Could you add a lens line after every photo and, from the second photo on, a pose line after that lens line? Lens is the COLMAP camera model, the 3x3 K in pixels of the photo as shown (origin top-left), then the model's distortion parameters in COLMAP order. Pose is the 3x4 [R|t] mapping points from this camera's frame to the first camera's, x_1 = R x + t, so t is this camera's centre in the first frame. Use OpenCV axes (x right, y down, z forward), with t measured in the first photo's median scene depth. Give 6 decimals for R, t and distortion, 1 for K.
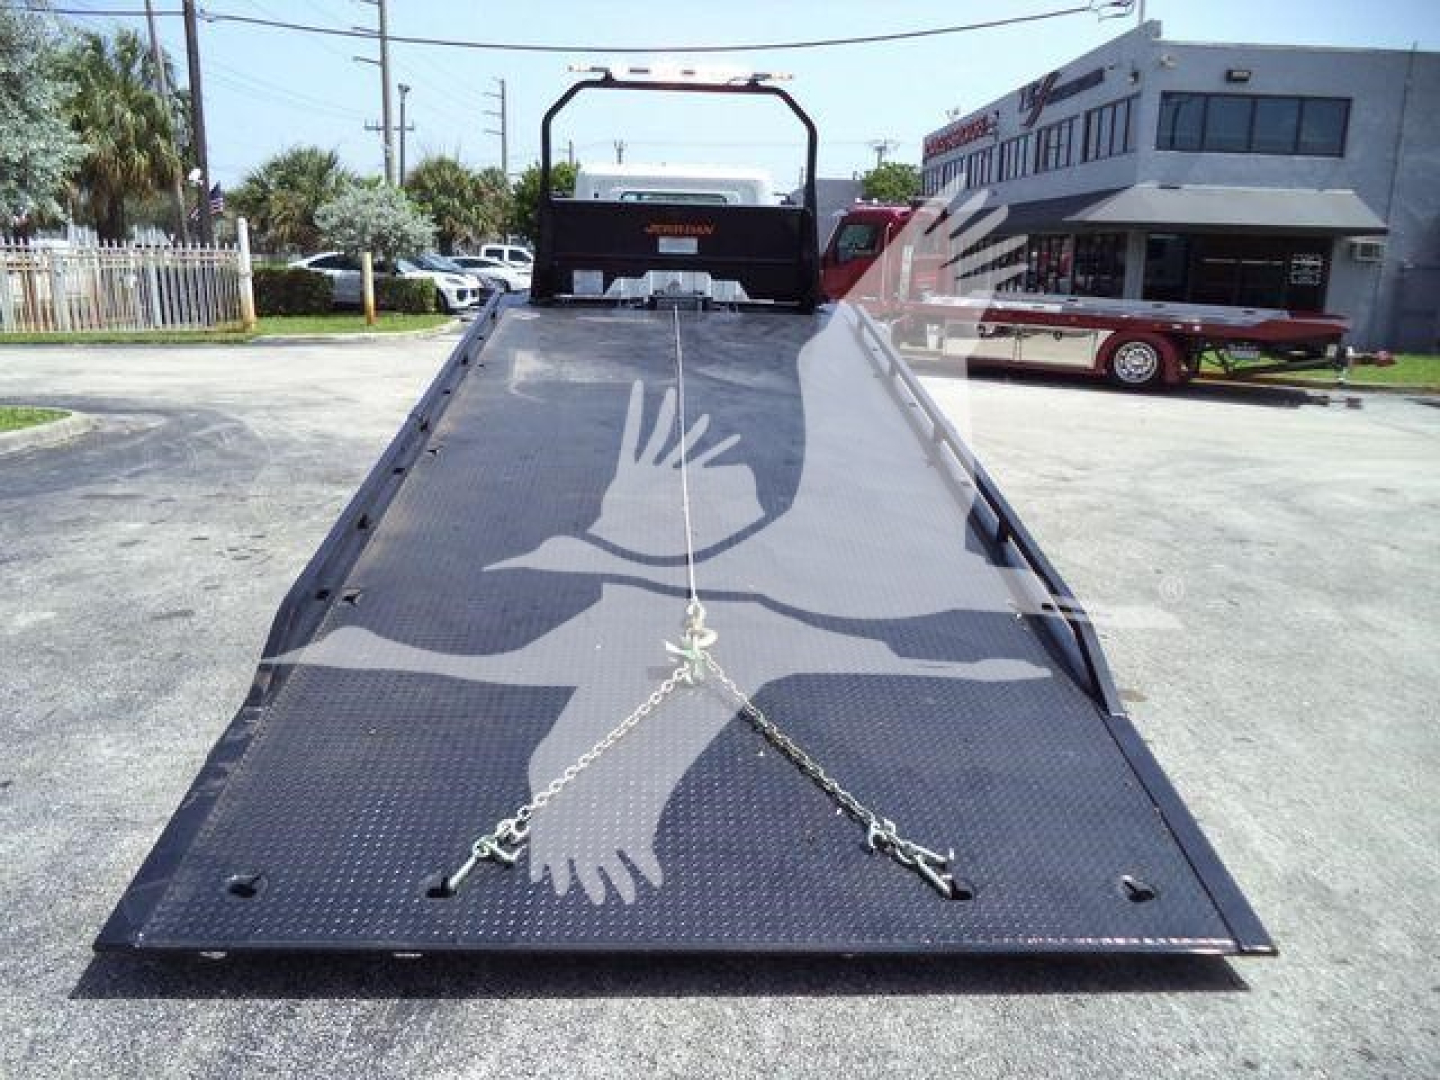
lens RADIAL K [[1197.0, 0, 741.9], [0, 1197.0, 537.6], [0, 0, 1]] dist [-0.024065, 0.003195]
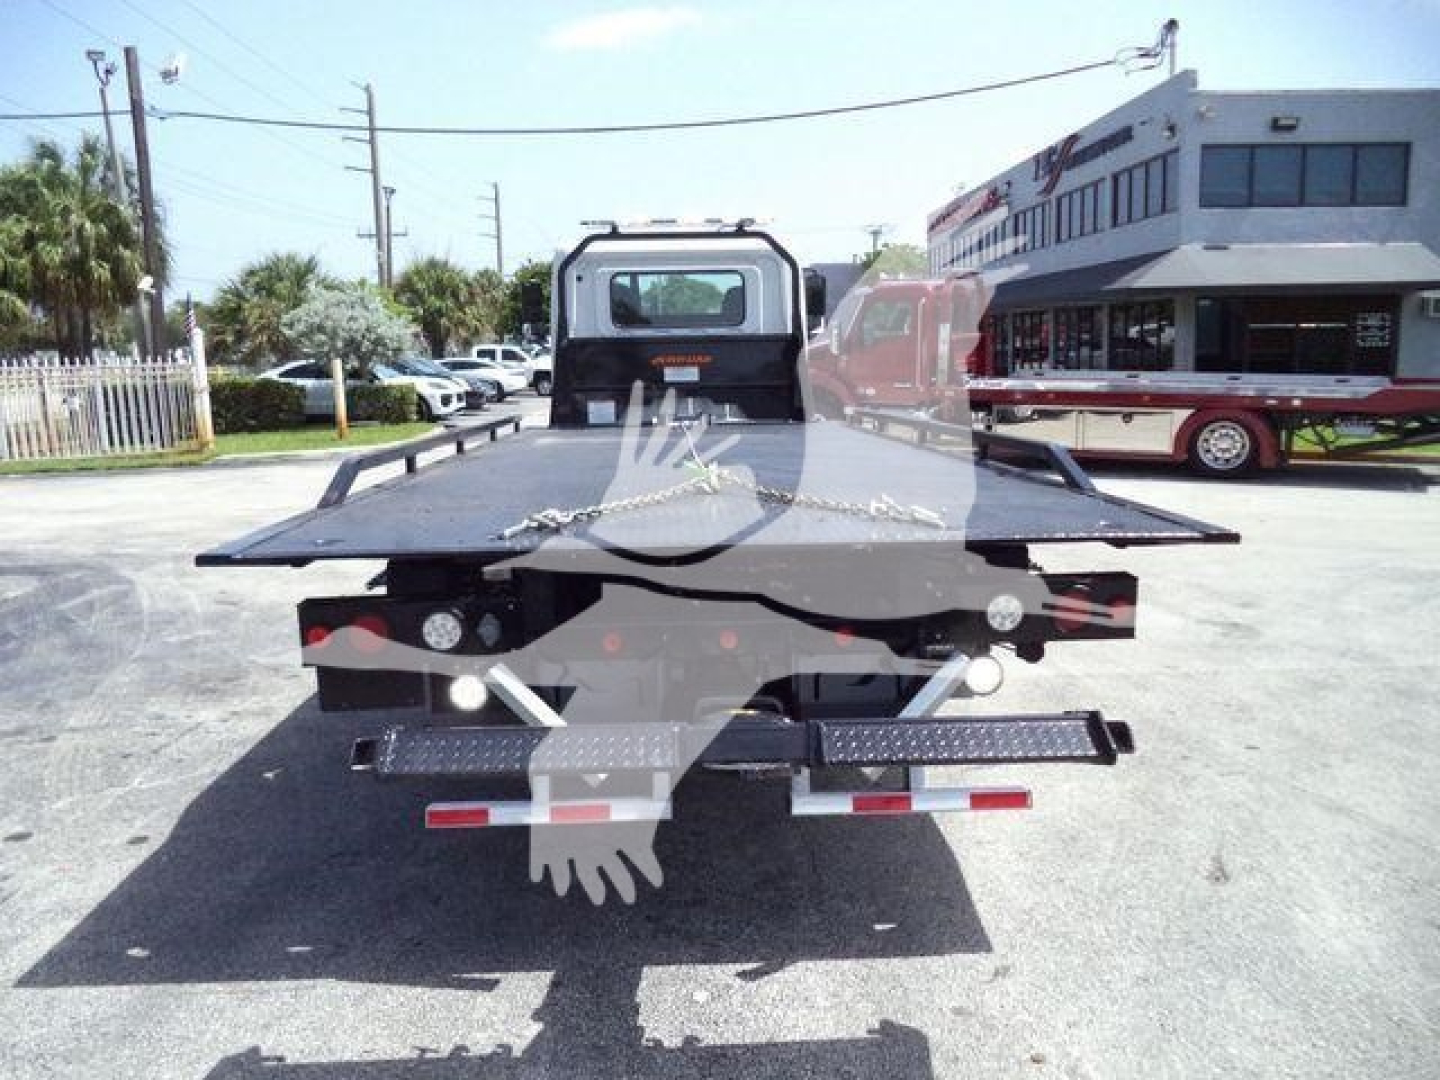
lens RADIAL K [[1187.9, 0, 741.1], [0, 1187.9, 533.9], [0, 0, 1]] dist [-0.020322, -0.003799]
pose [[0.998967, -0.045157, -0.005126, -0.008808], [0.044655, 0.996257, -0.074015, -0.025940], [0.008449, 0.073709, 0.997244, 0.112176]]
